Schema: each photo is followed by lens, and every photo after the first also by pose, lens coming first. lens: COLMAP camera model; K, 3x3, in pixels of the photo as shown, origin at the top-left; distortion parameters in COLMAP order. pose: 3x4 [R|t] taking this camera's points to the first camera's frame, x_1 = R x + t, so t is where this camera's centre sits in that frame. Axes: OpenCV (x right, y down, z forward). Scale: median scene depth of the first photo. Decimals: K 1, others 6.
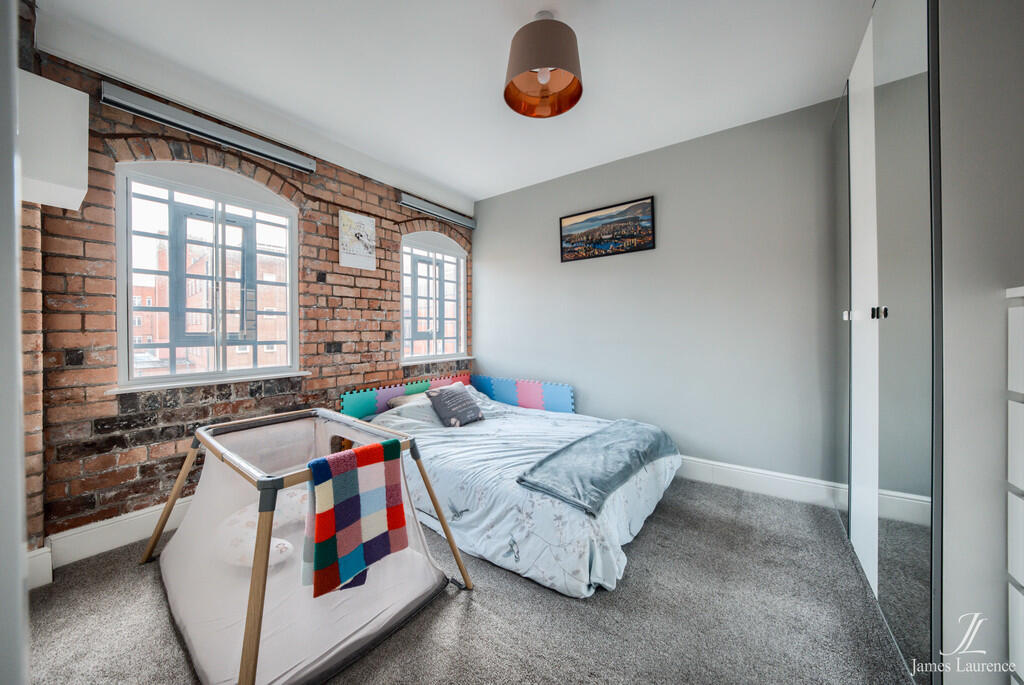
lens RADIAL K [[350.8, 0, 495.1], [0, 350.8, 331.8], [0, 0, 1]] dist [-0.017299, 0.003437]
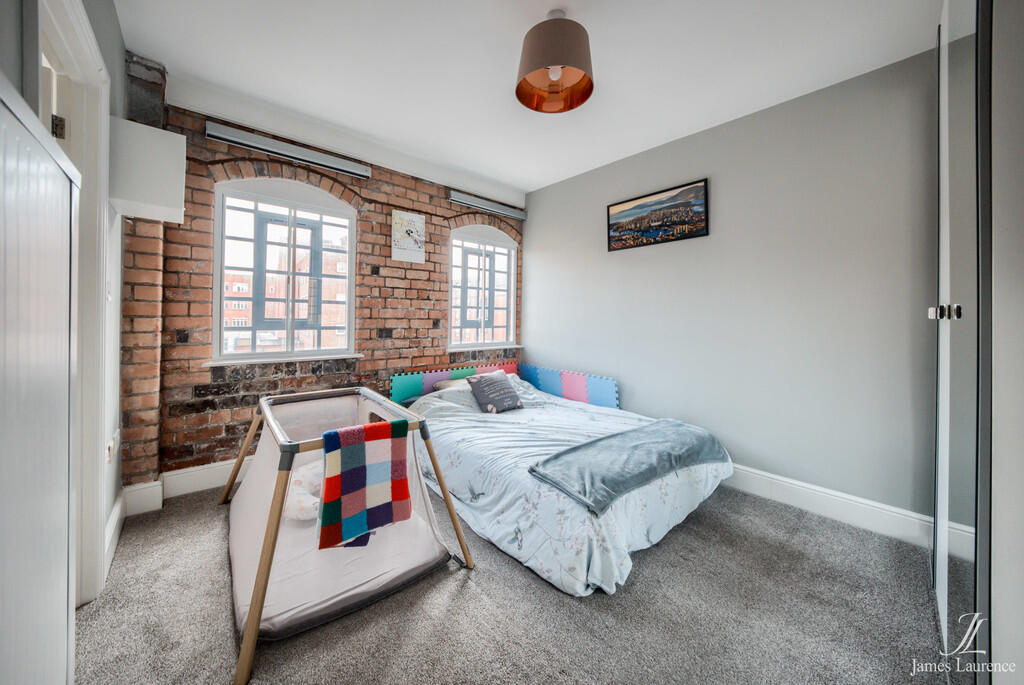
lens RADIAL K [[348.5, 0, 492.6], [0, 348.5, 315.5], [0, 0, 1]] dist [-0.010283, -0.000038]
pose [[0.976960, 0.016630, -0.212773, 0.153839], [-0.018986, 0.999779, -0.009034, -0.011975], [0.212576, 0.012865, 0.977060, -0.014348]]
